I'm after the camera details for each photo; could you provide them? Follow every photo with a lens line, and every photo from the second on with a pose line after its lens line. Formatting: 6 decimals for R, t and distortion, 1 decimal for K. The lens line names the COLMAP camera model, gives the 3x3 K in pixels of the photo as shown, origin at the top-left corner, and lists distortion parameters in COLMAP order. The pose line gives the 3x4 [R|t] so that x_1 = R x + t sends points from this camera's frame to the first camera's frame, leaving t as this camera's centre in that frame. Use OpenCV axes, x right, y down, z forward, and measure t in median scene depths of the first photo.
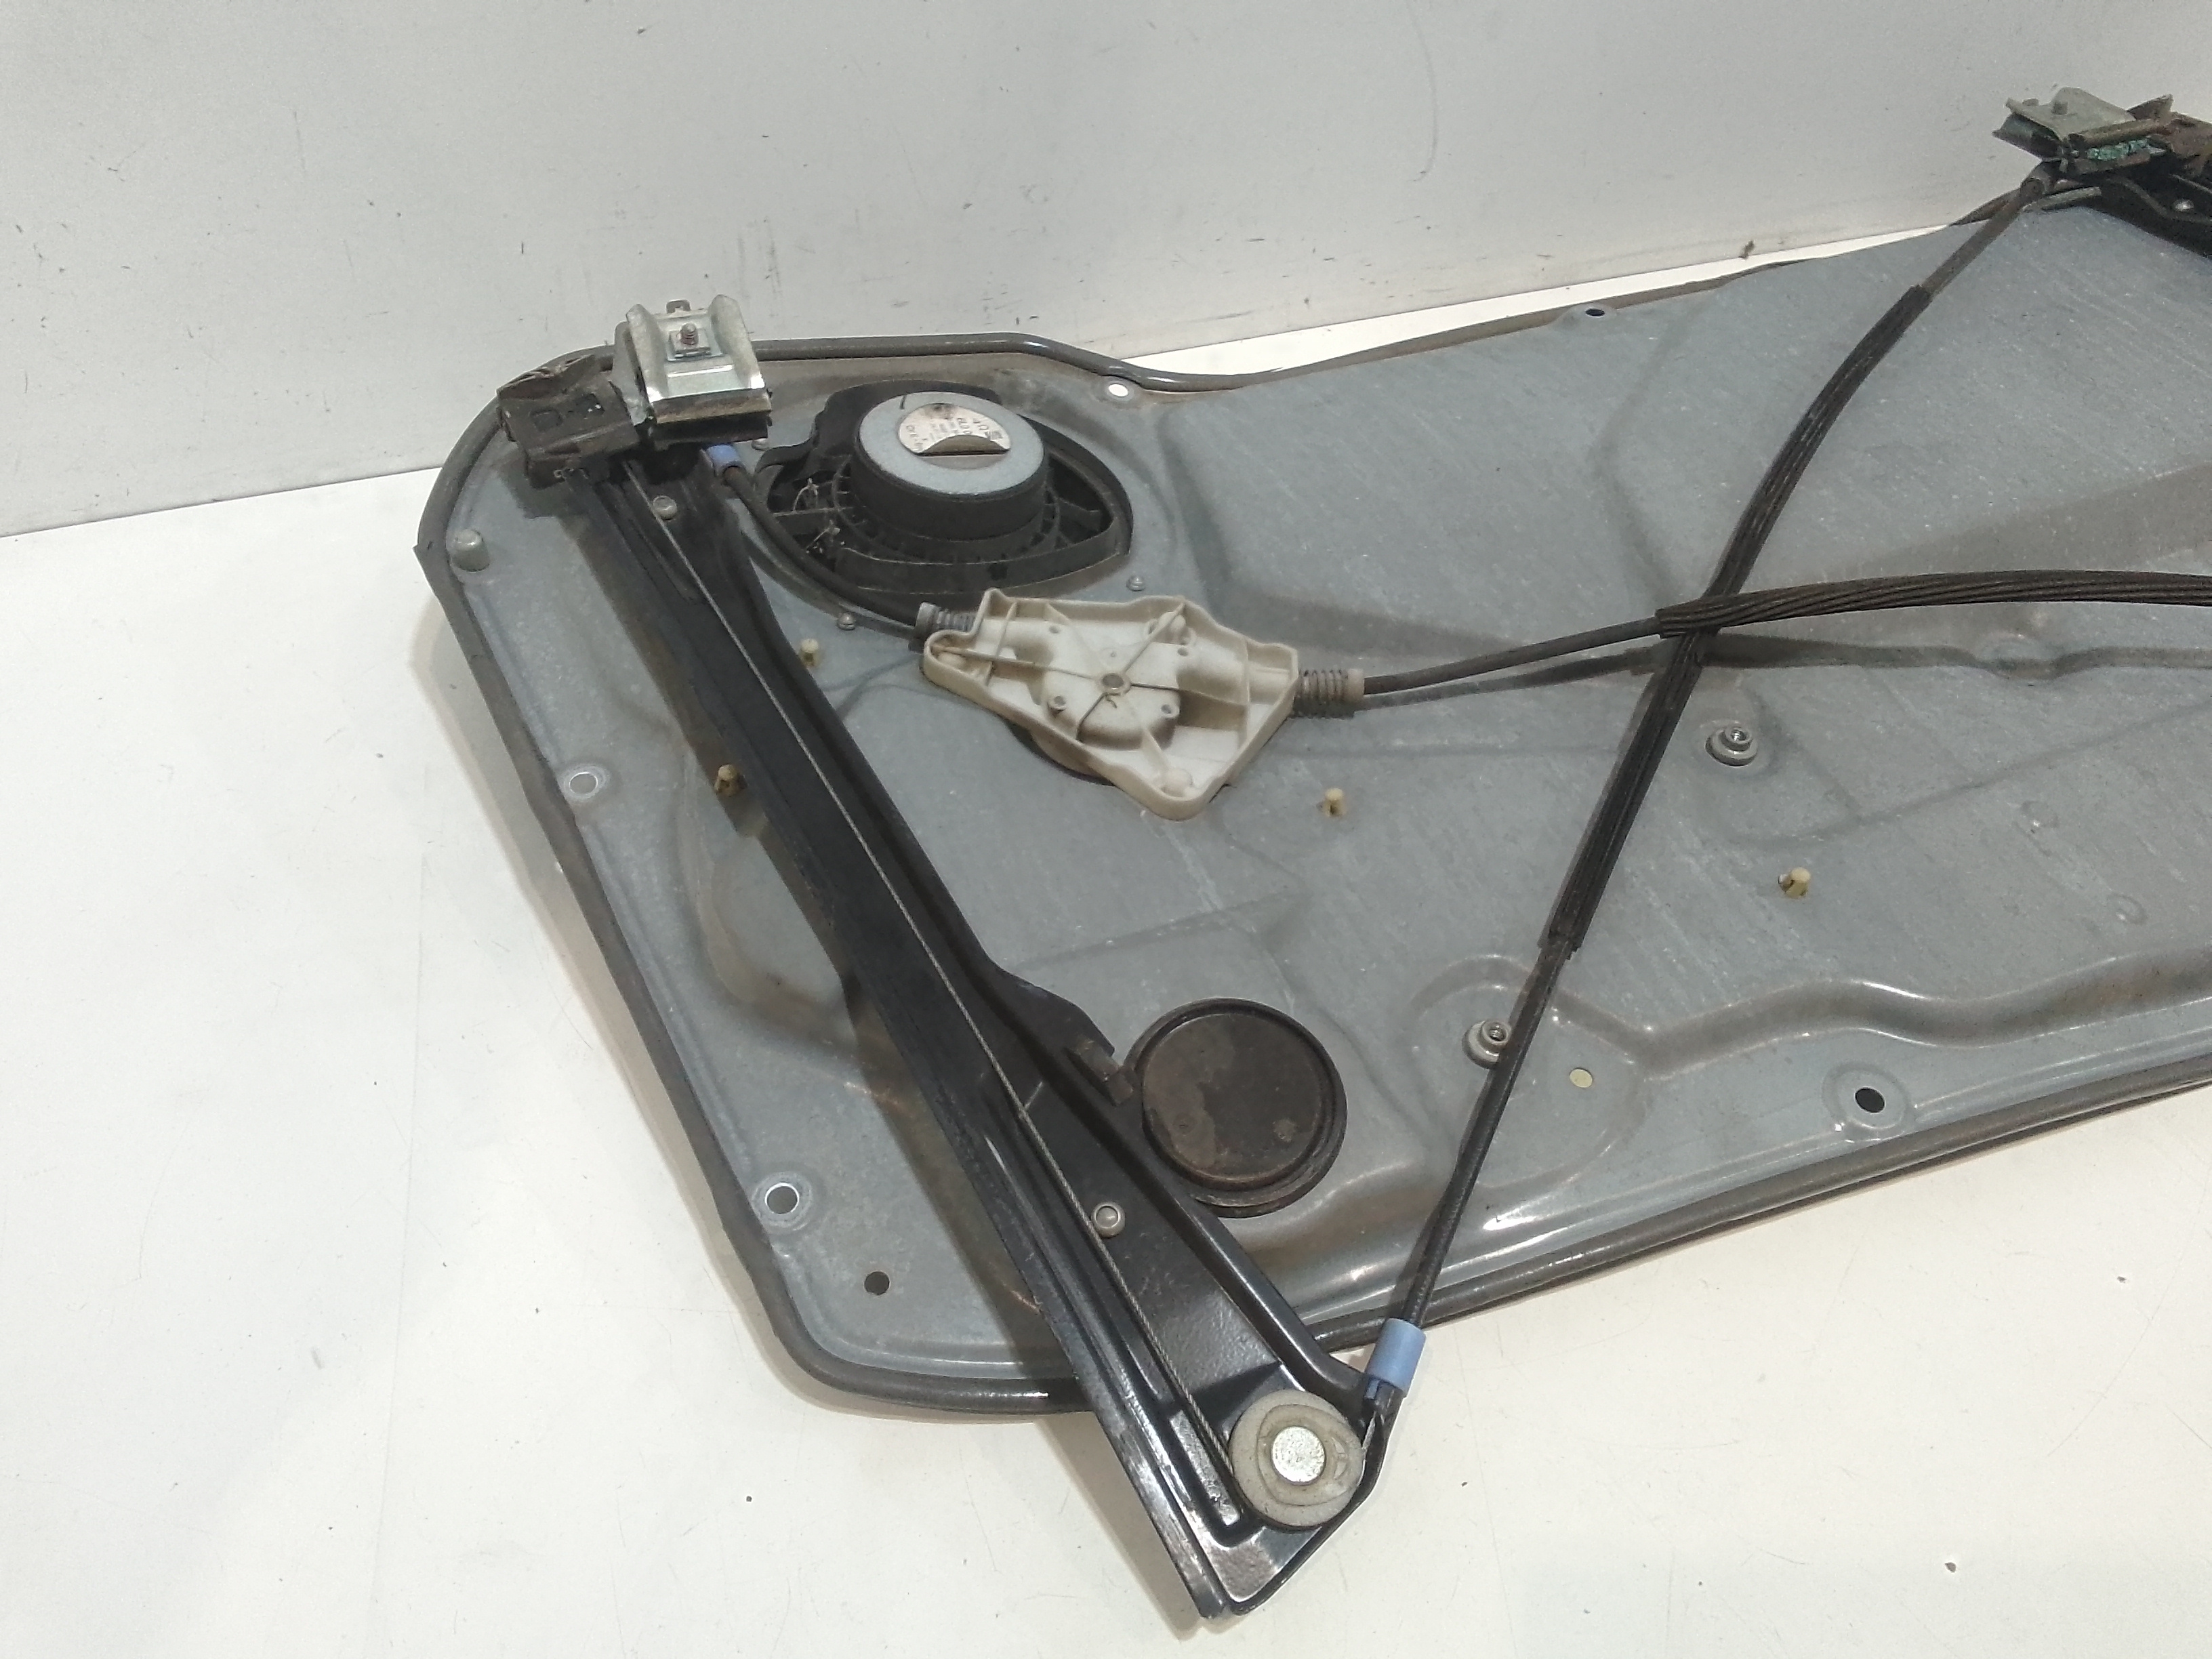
lens RADIAL K [[1713.2, 0, 1106.0], [0, 1713.2, 829.5], [0, 0, 1]] dist [0.060323, -0.104372]
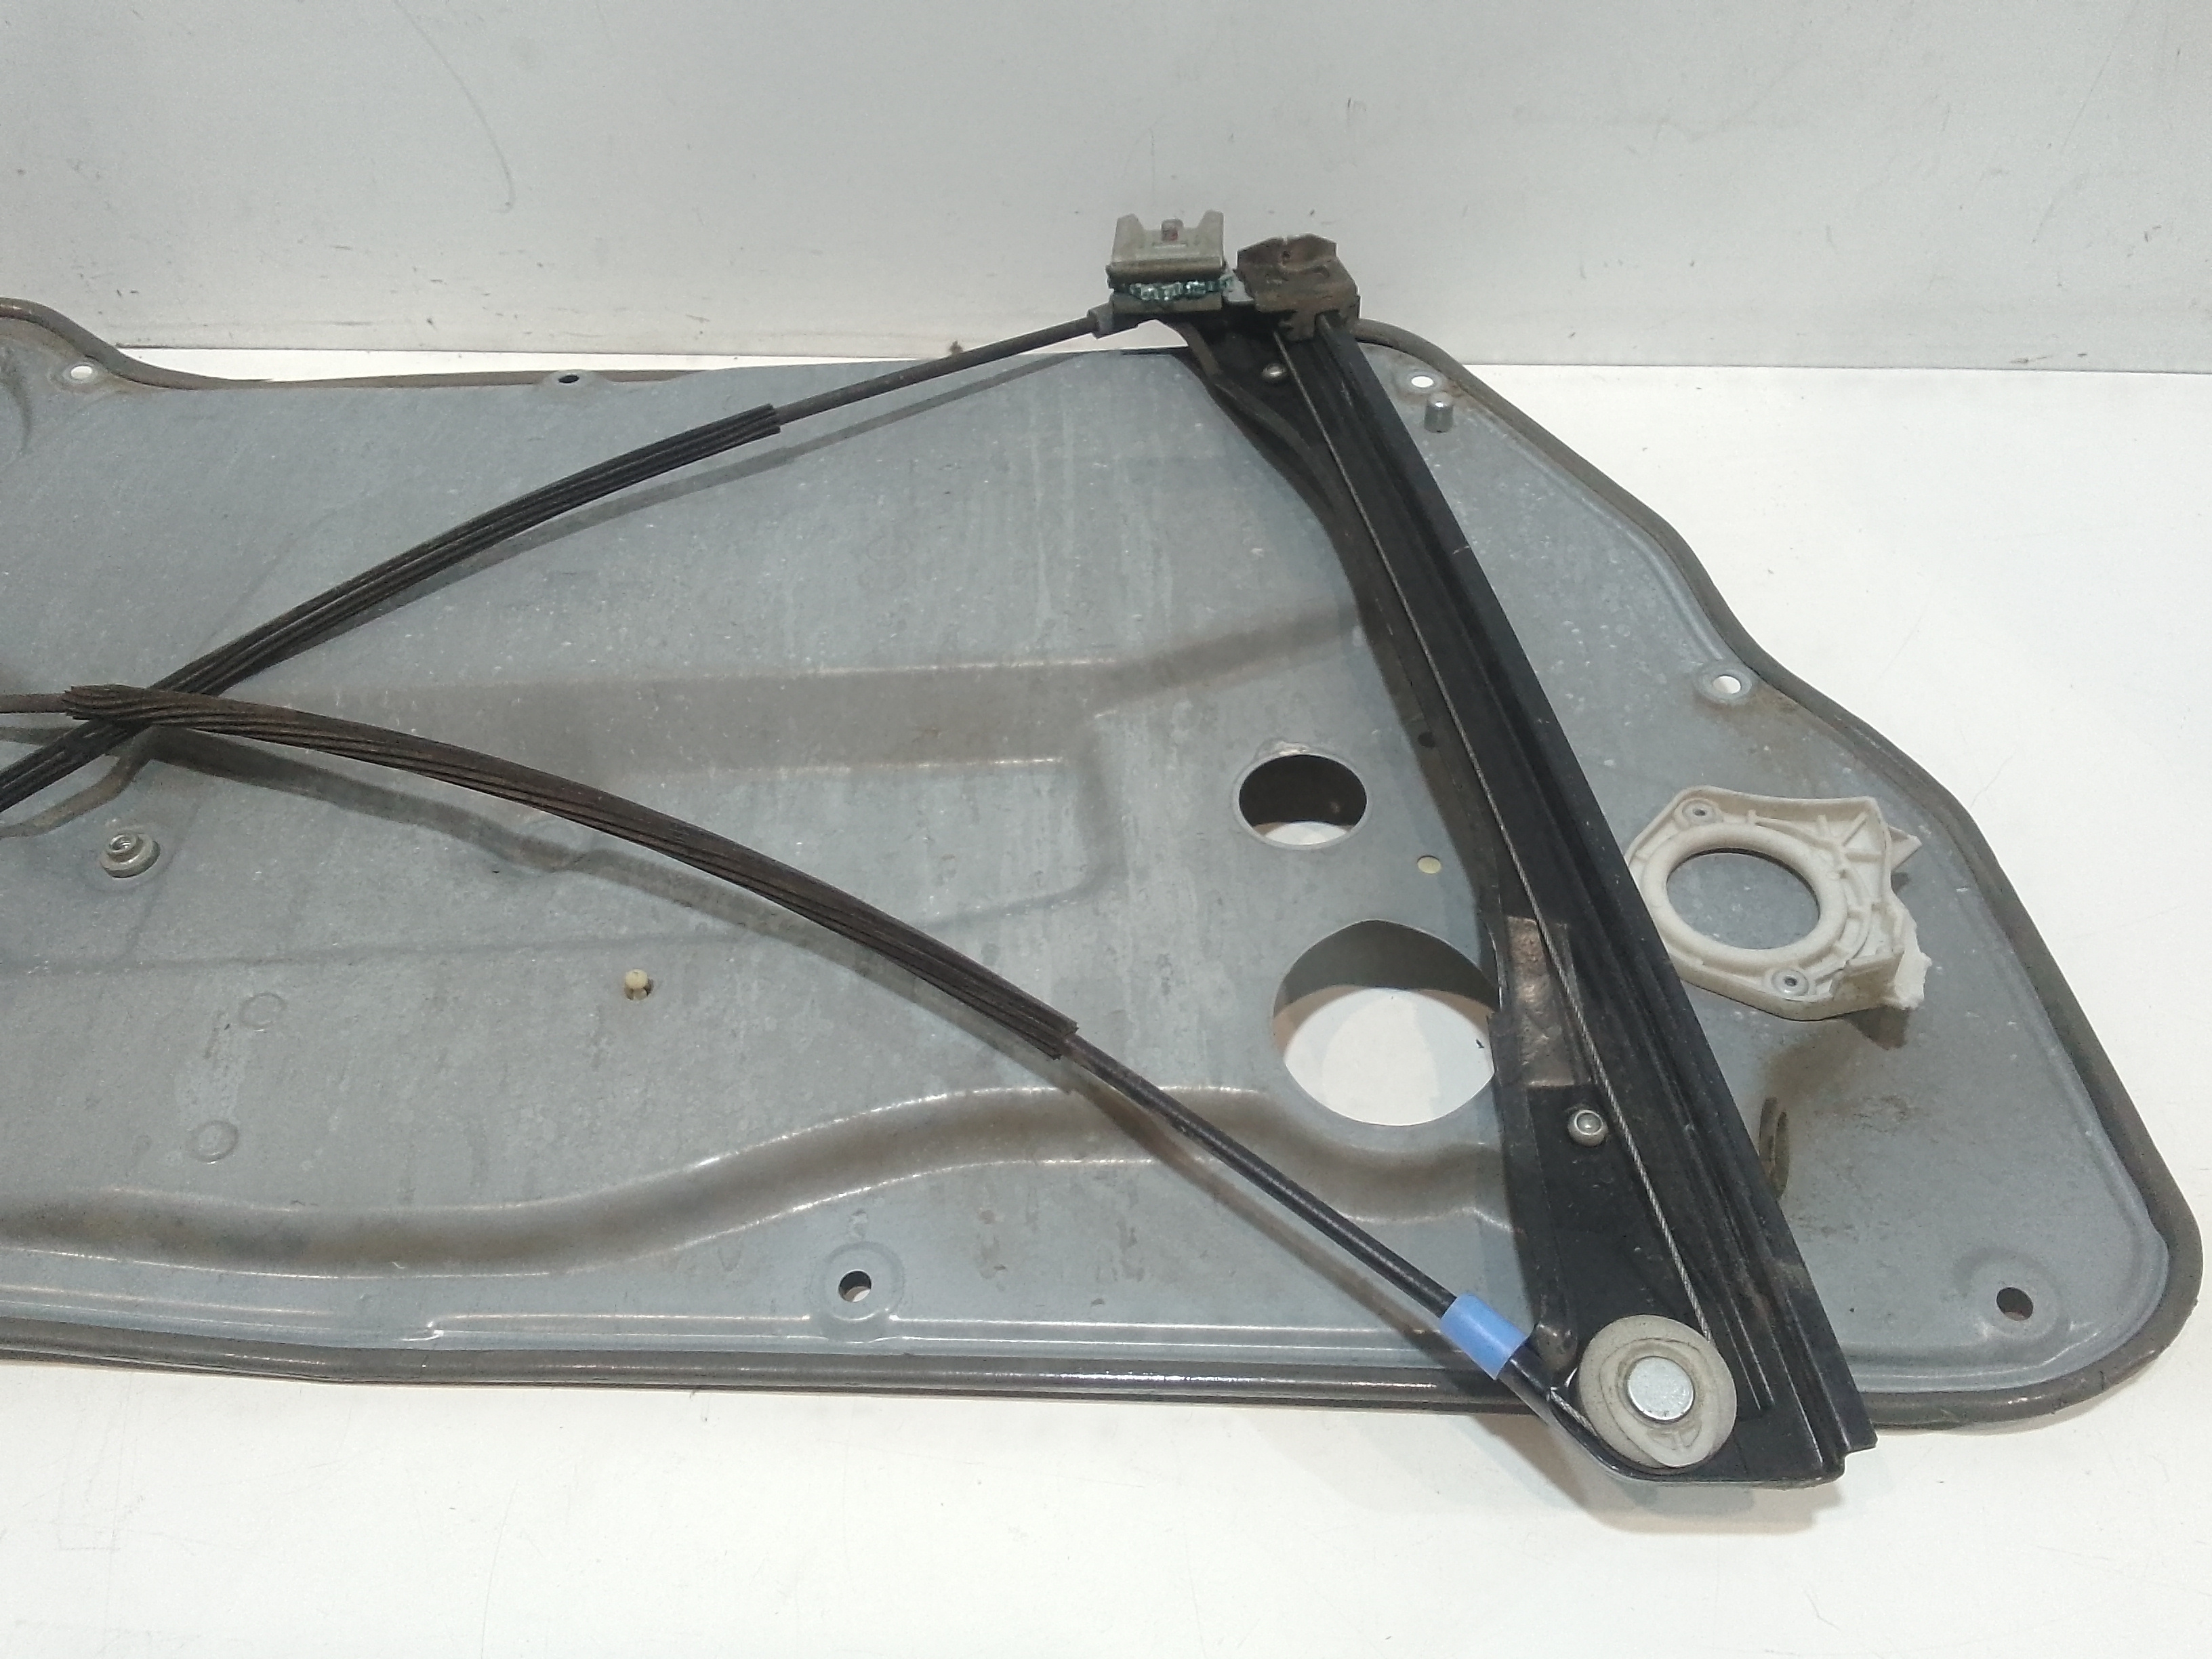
lens RADIAL K [[1713.2, 0, 1106.0], [0, 1713.2, 829.5], [0, 0, 1]] dist [0.060323, -0.104372]
pose [[0.935711, 0.233888, -0.264086, 1.069474], [-0.235635, 0.971507, 0.025513, -0.202936], [0.262528, 0.038355, 0.964162, 0.267667]]
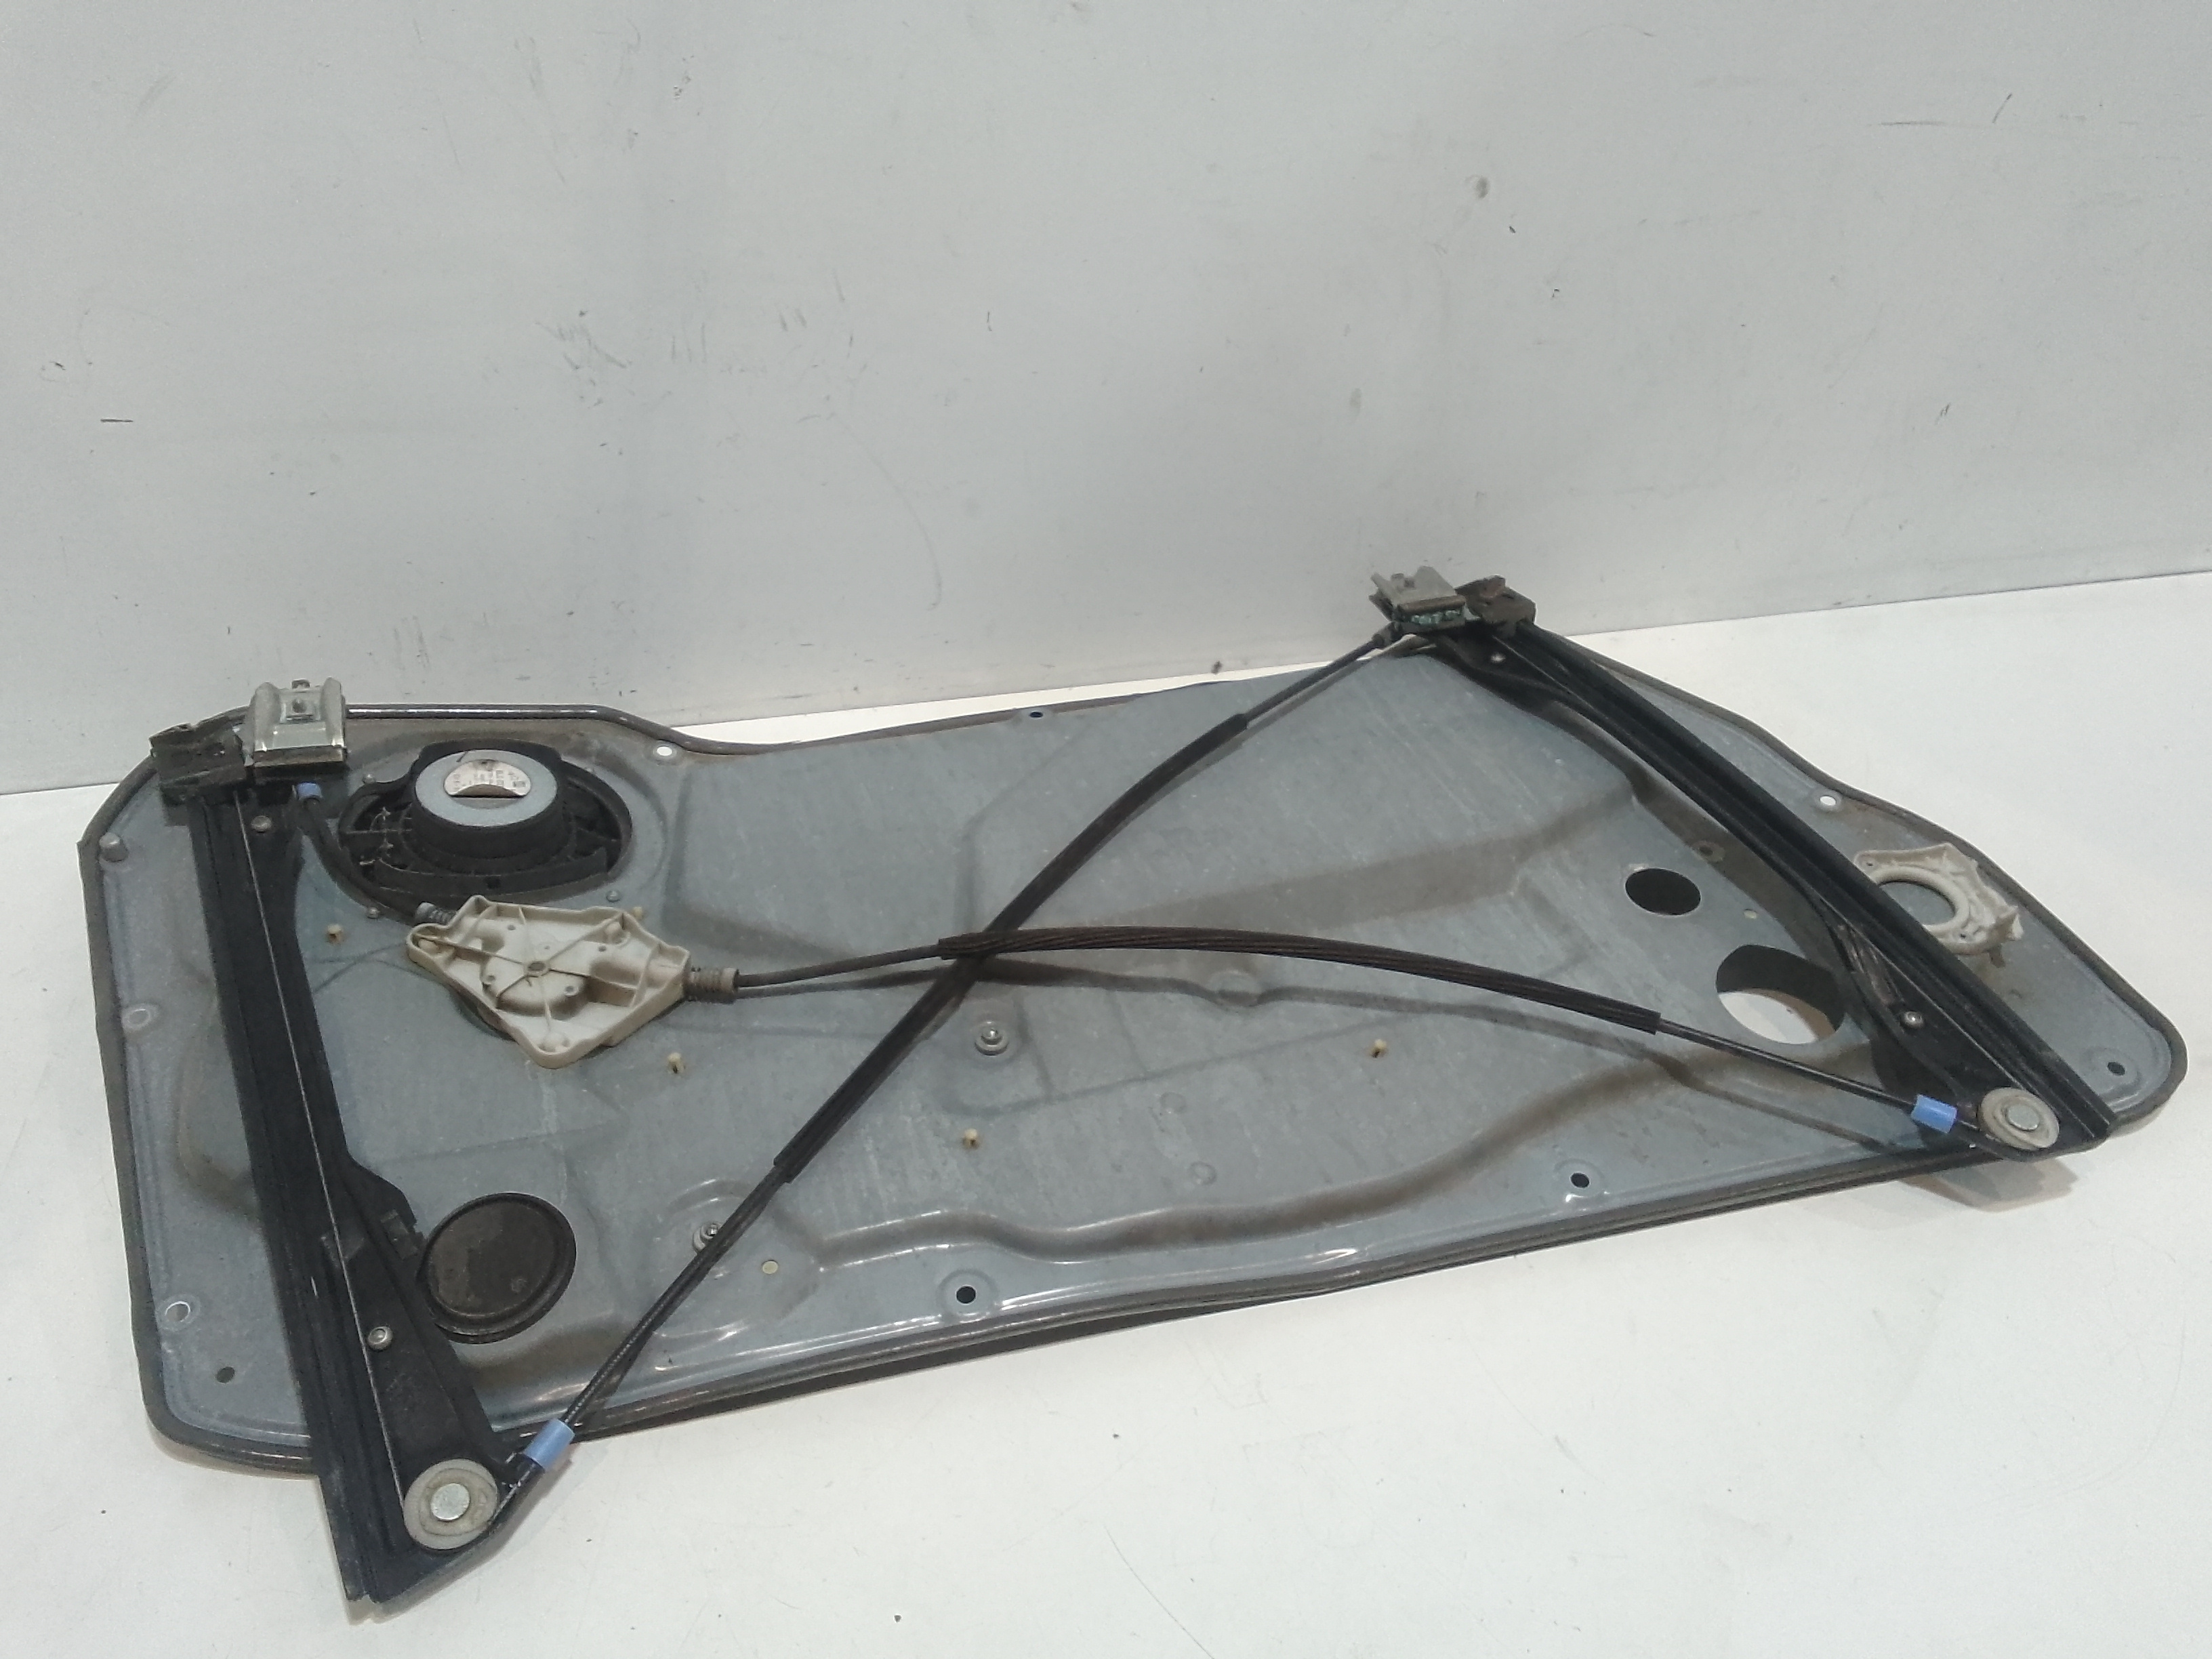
lens RADIAL K [[1713.2, 0, 1106.0], [0, 1713.2, 829.5], [0, 0, 1]] dist [0.060323, -0.104372]
pose [[0.997811, 0.058420, -0.030994, 0.488649], [-0.062692, 0.984780, -0.162104, 0.001856], [0.021052, 0.163692, 0.986287, -0.382773]]
